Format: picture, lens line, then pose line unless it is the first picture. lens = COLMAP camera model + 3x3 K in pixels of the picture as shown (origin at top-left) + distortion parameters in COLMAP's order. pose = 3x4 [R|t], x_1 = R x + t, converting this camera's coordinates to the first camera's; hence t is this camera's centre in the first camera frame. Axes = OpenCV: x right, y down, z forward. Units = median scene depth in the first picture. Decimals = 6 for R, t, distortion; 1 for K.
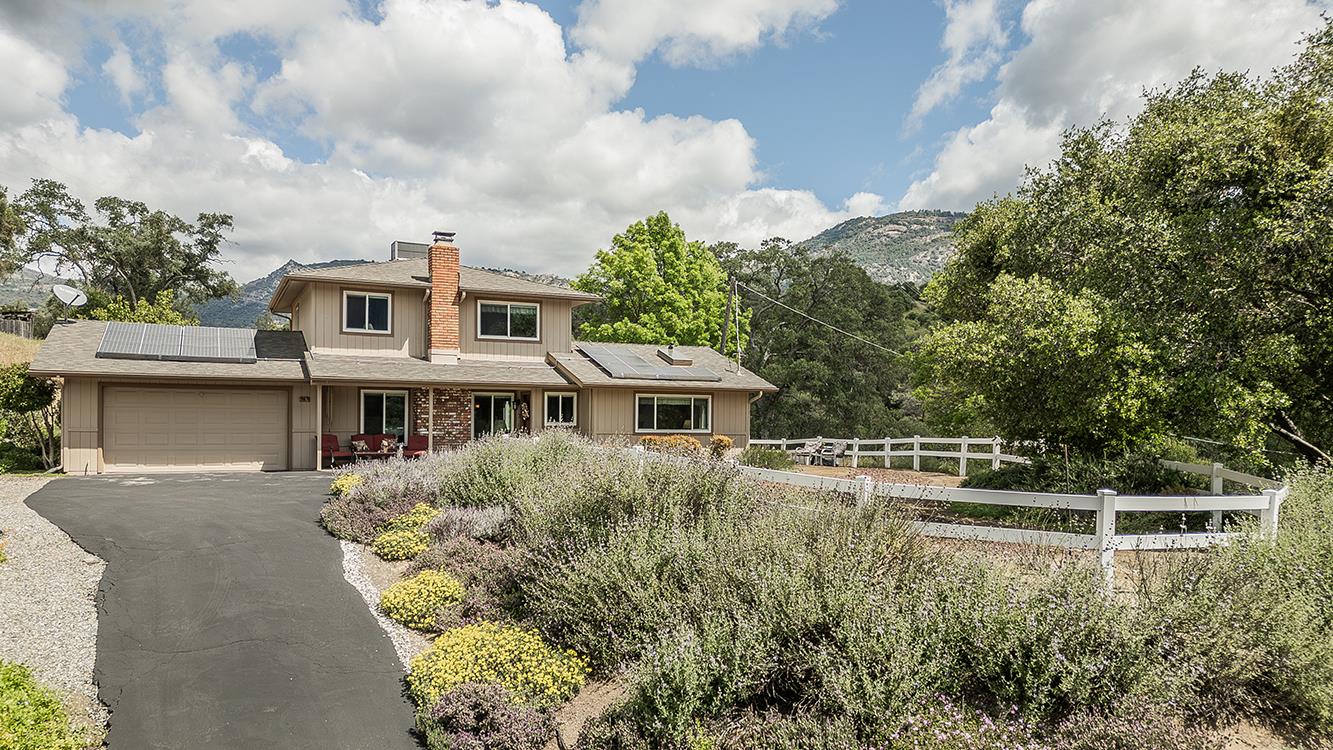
lens RADIAL K [[949.2, 0, 665.8], [0, 949.2, 426.3], [0, 0, 1]] dist [0.051887, -0.000935]
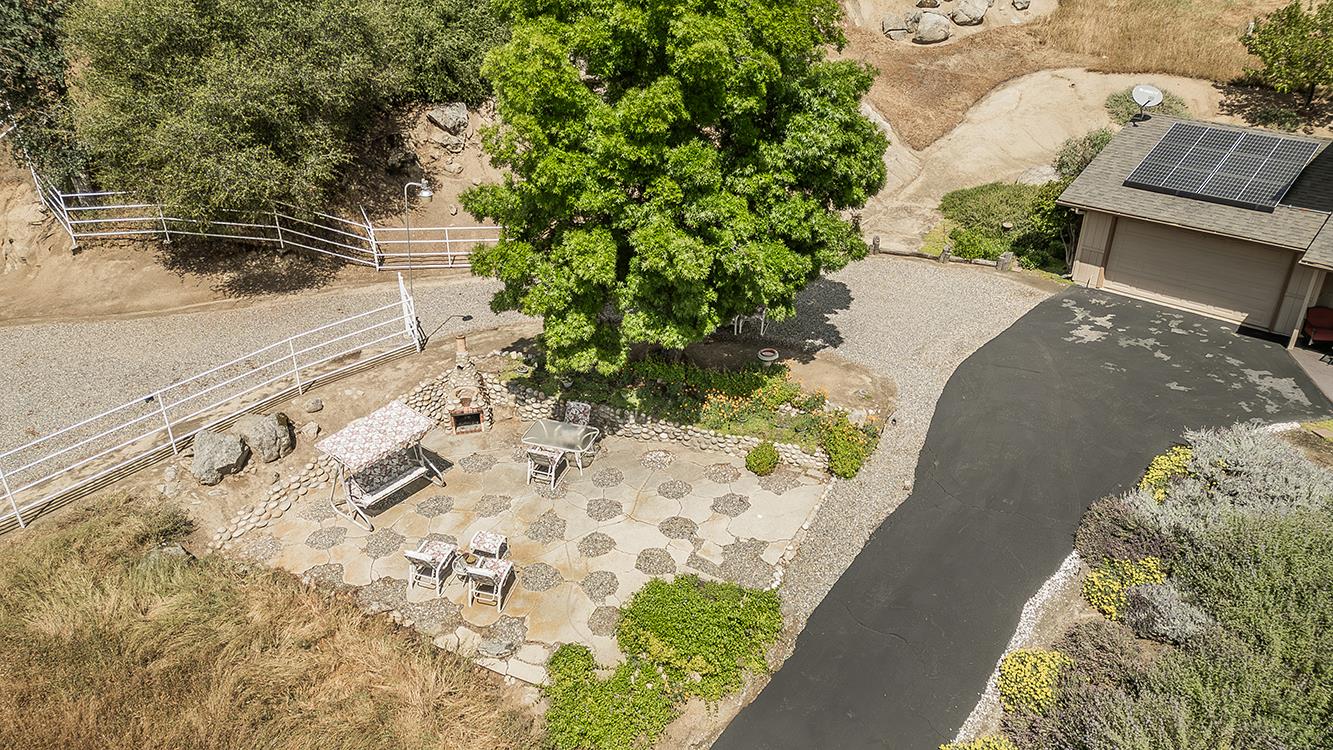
lens RADIAL K [[926.5, 0, 664.0], [0, 926.5, 374.4], [0, 0, 1]] dist [0.076253, -0.048381]
pose [[0.355476, 0.425372, -0.832283, 0.186780], [-0.001956, 0.890779, 0.454433, -0.324603], [0.934683, -0.159912, 0.317482, 0.119913]]
